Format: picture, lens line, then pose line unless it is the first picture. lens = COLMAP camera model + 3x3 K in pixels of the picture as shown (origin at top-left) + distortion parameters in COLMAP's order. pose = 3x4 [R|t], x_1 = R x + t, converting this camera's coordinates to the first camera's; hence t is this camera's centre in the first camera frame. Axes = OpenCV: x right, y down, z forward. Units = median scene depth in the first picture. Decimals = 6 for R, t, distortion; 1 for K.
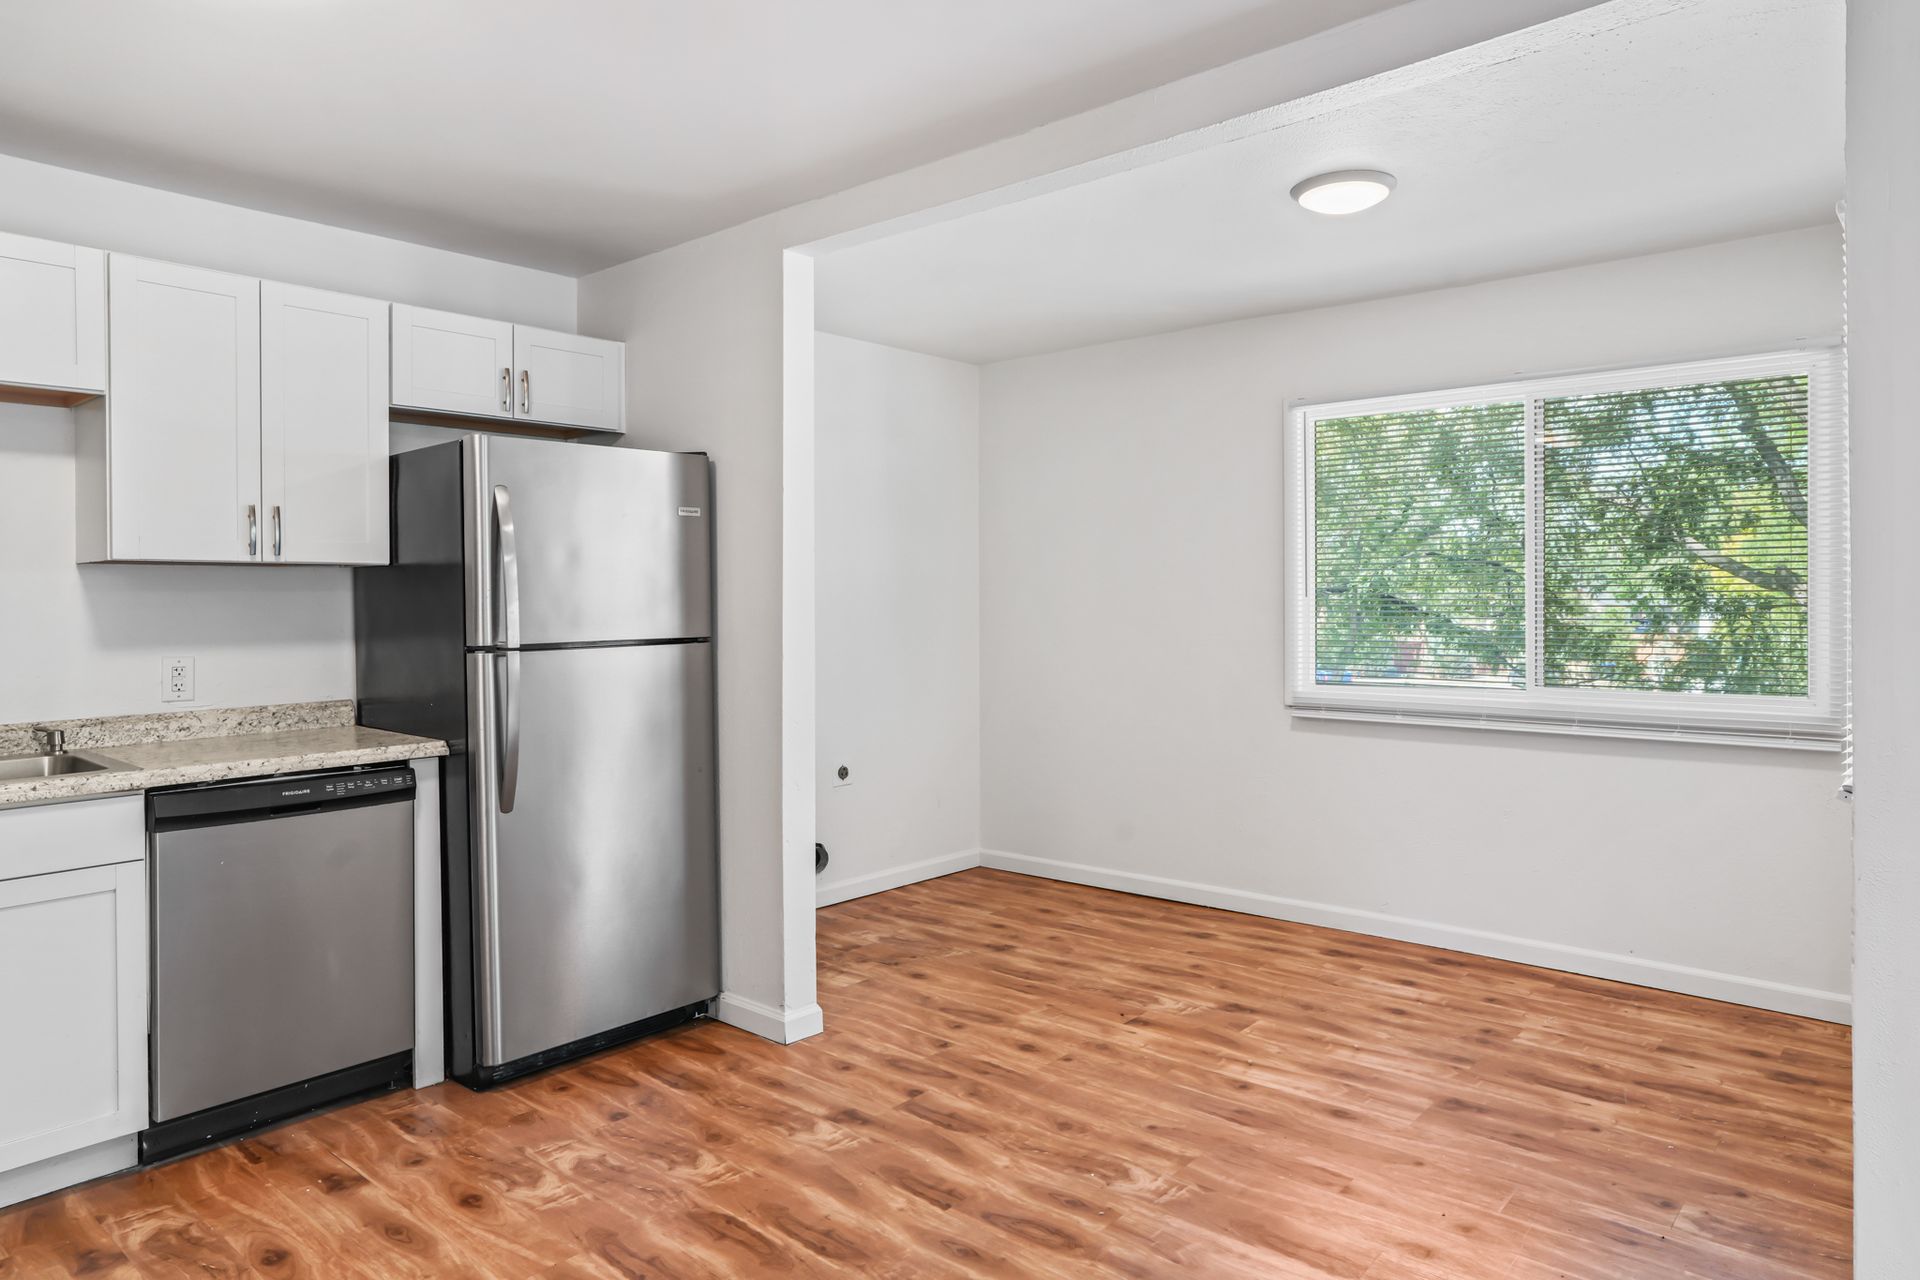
lens RADIAL K [[1184.4, 0, 953.7], [0, 1184.4, 604.3], [0, 0, 1]] dist [-0.037941, 0.034031]
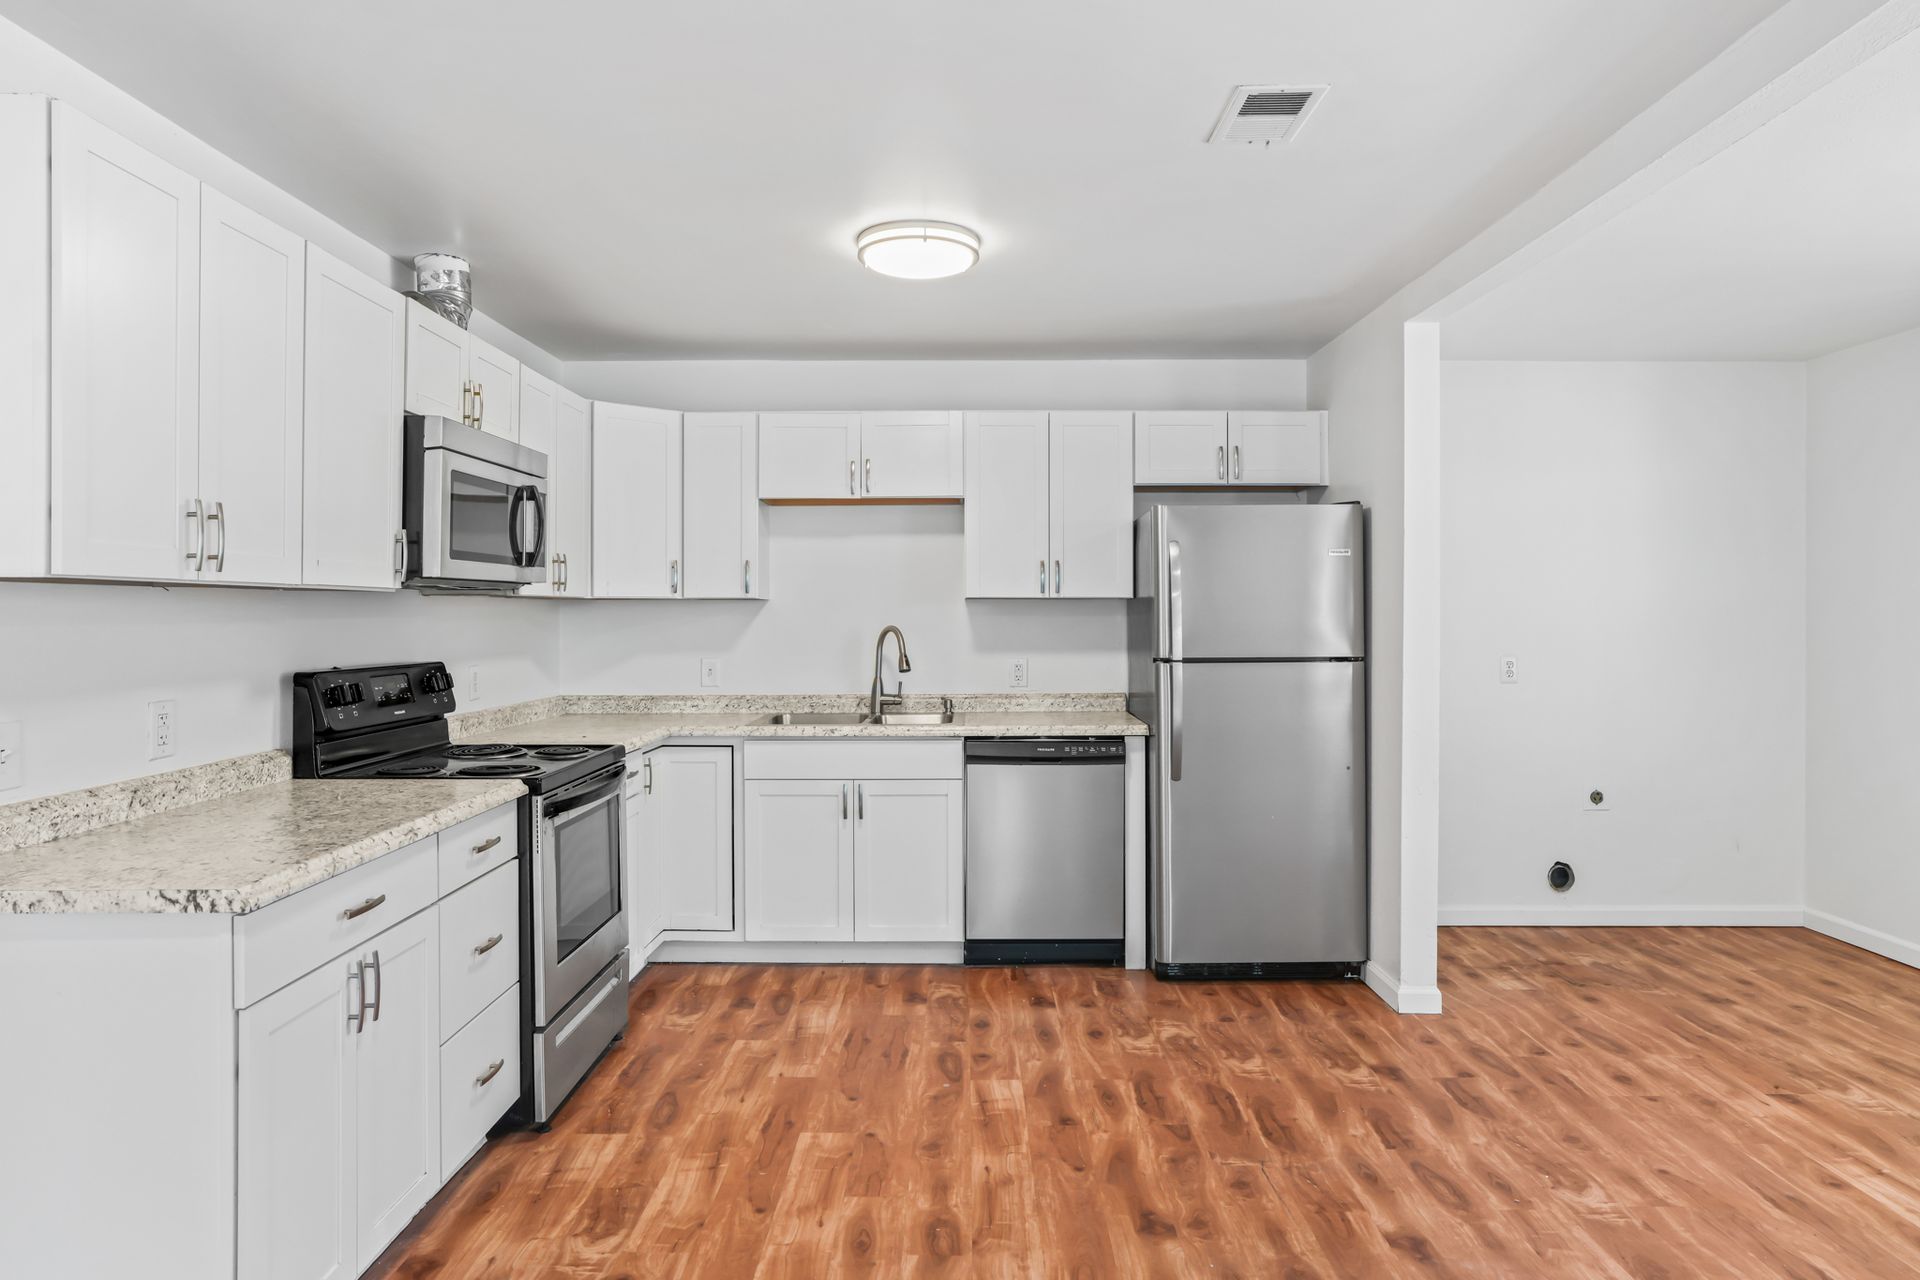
lens RADIAL K [[1142.6, 0, 961.5], [0, 1142.6, 609.2], [0, 0, 1]] dist [-0.040297, 0.033546]
pose [[0.658970, 0.002064, -0.752166, 0.451026], [-0.007595, 0.999964, -0.003910, -0.014516], [0.752131, 0.008289, 0.658962, -0.058884]]
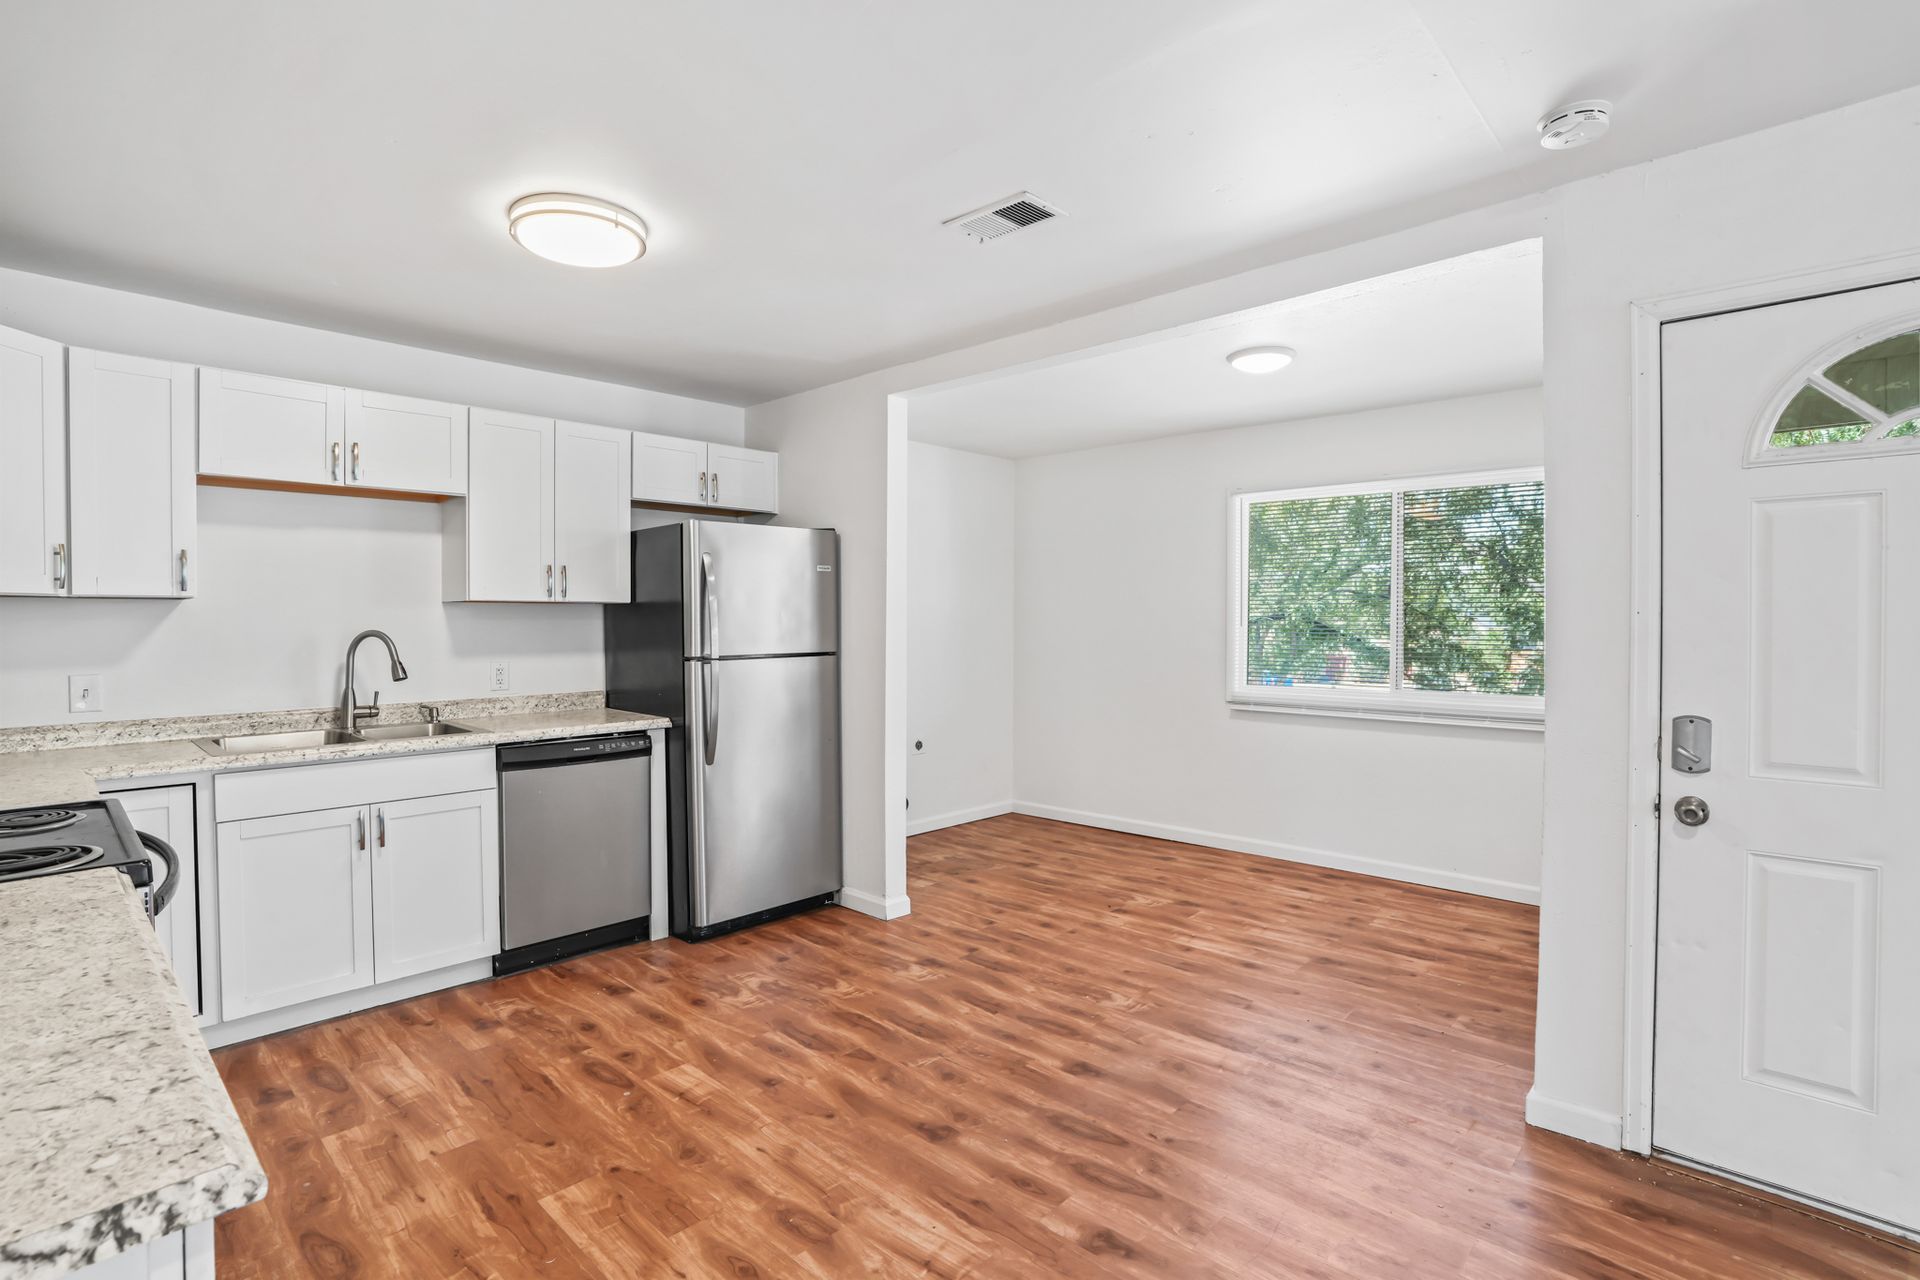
lens RADIAL K [[904.7, 0, 955.4], [0, 904.7, 633.6], [0, 0, 1]] dist [-0.065111, 0.027823]
pose [[0.999301, 0.007527, -0.036629, -0.015525], [-0.007135, 0.999916, 0.010823, -0.010220], [0.036707, -0.010554, 0.999270, -0.166220]]
